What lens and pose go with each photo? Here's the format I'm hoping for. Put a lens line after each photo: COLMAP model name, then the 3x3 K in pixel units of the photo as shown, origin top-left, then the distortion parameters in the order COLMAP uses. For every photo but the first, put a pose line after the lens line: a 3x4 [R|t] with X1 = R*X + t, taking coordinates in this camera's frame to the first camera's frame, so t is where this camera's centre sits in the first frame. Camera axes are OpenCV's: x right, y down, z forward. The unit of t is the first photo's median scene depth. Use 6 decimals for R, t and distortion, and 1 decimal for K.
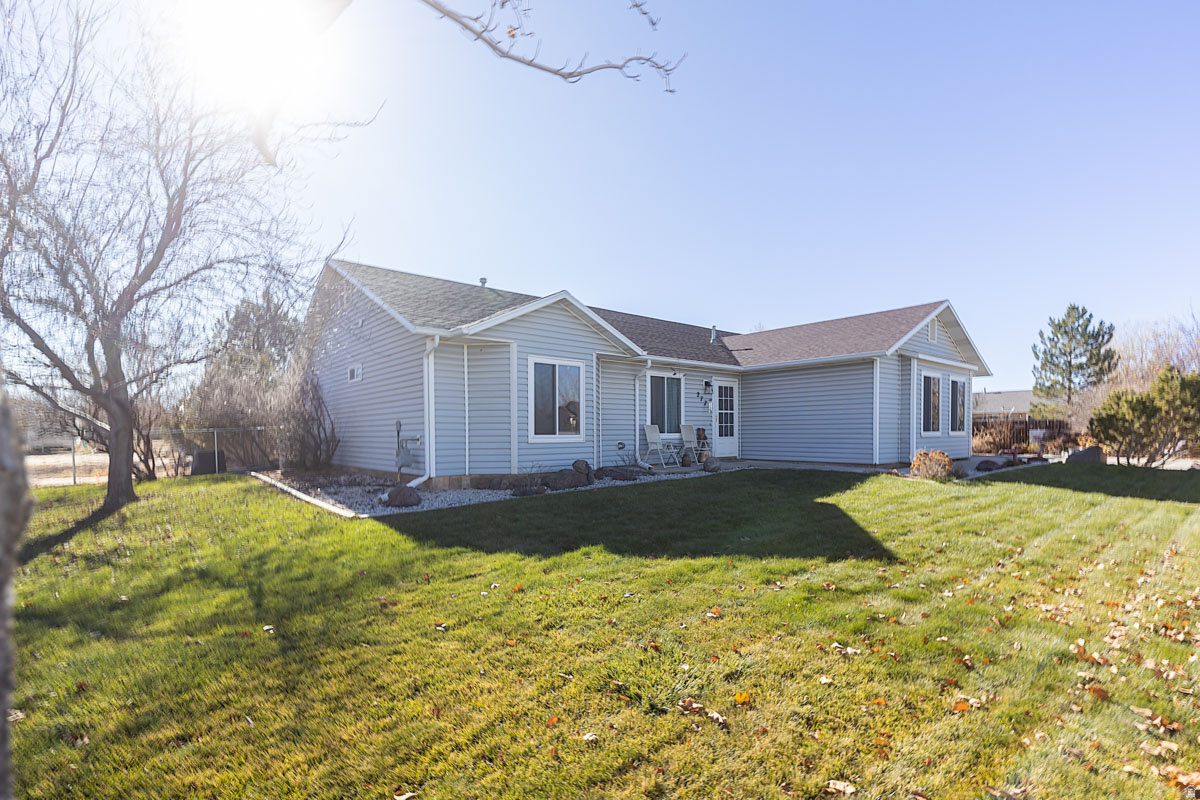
lens RADIAL K [[551.5, 0, 602.9], [0, 551.5, 444.4], [0, 0, 1]] dist [0.014649, 0.000147]
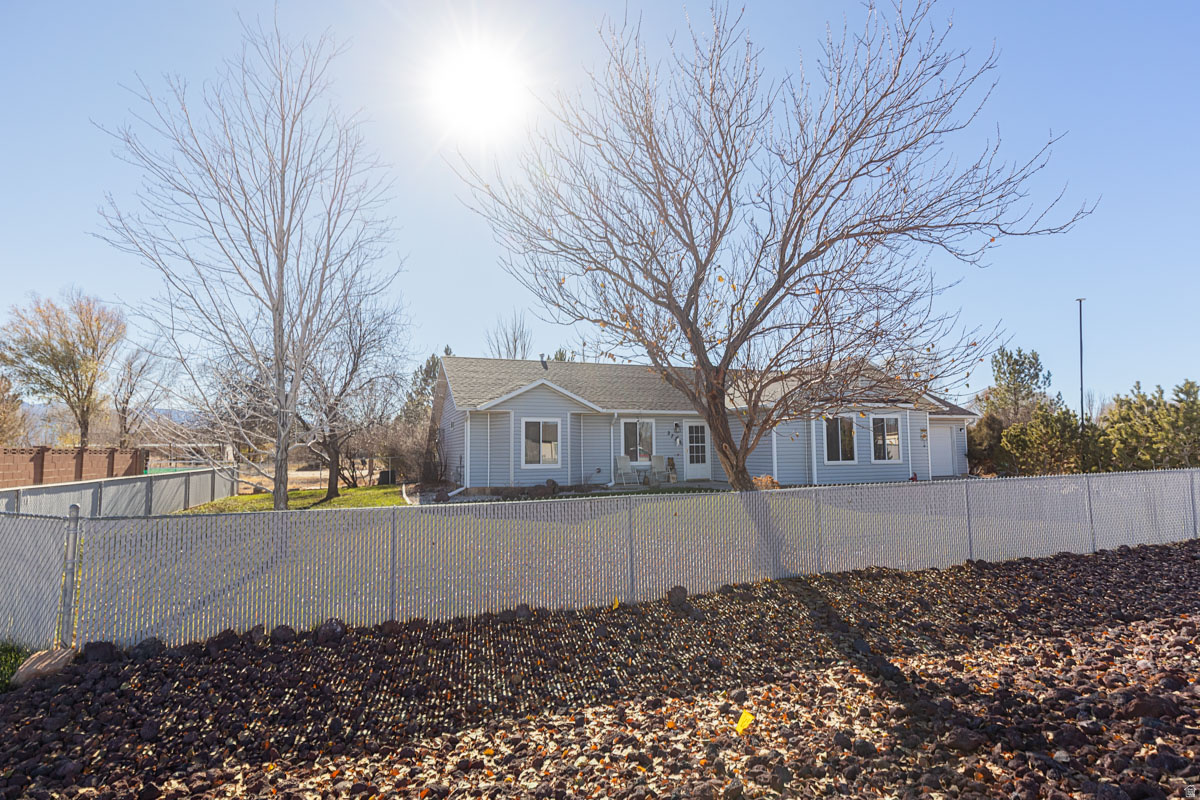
lens RADIAL K [[612.7, 0, 596.0], [0, 612.7, 415.4], [0, 0, 1]] dist [-0.000451, -0.000064]
pose [[0.934789, -0.022982, -0.354459, 0.595916], [-0.003063, 0.997346, -0.072742, -0.024108], [0.355190, 0.069084, 0.932238, -0.548143]]
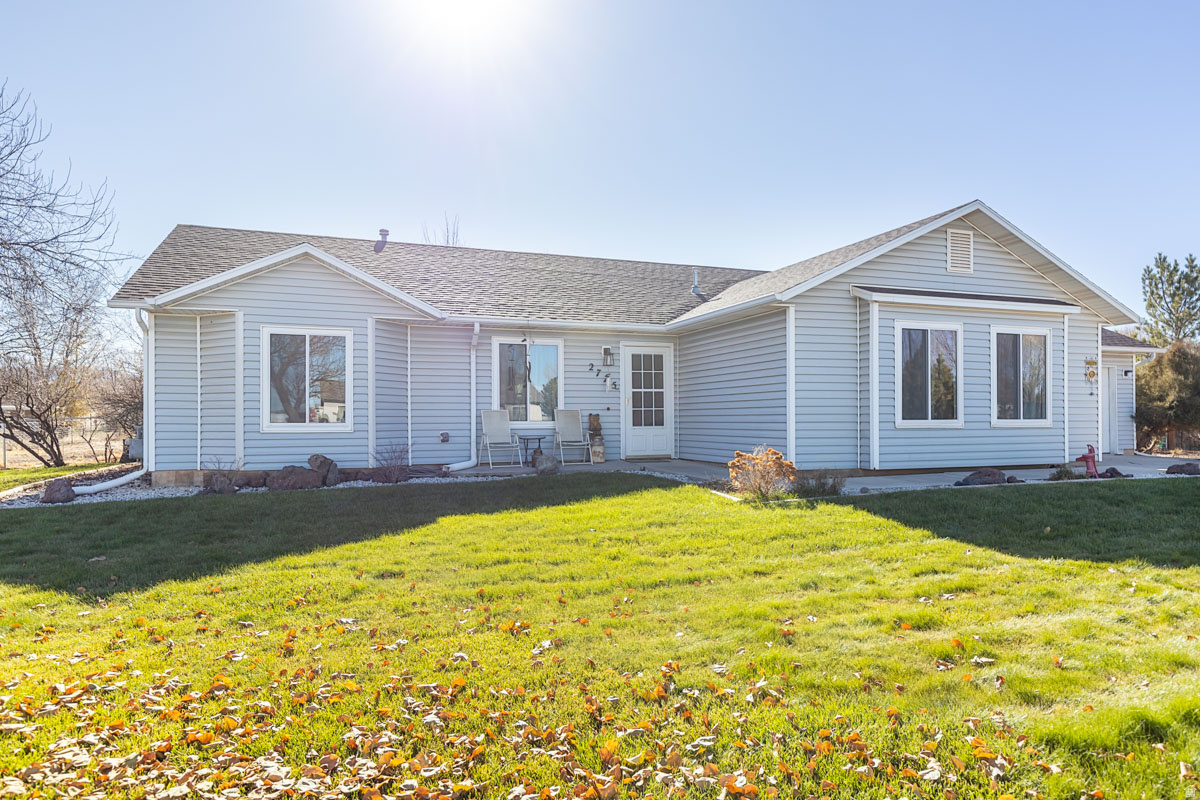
lens RADIAL K [[727.9, 0, 603.0], [0, 727.9, 428.4], [0, 0, 1]] dist [0.004521, 0.000373]
pose [[0.936122, 0.006634, -0.351614, 0.564099], [-0.009322, 0.999939, -0.005951, -0.005627], [0.351553, 0.008849, 0.936126, 0.132862]]
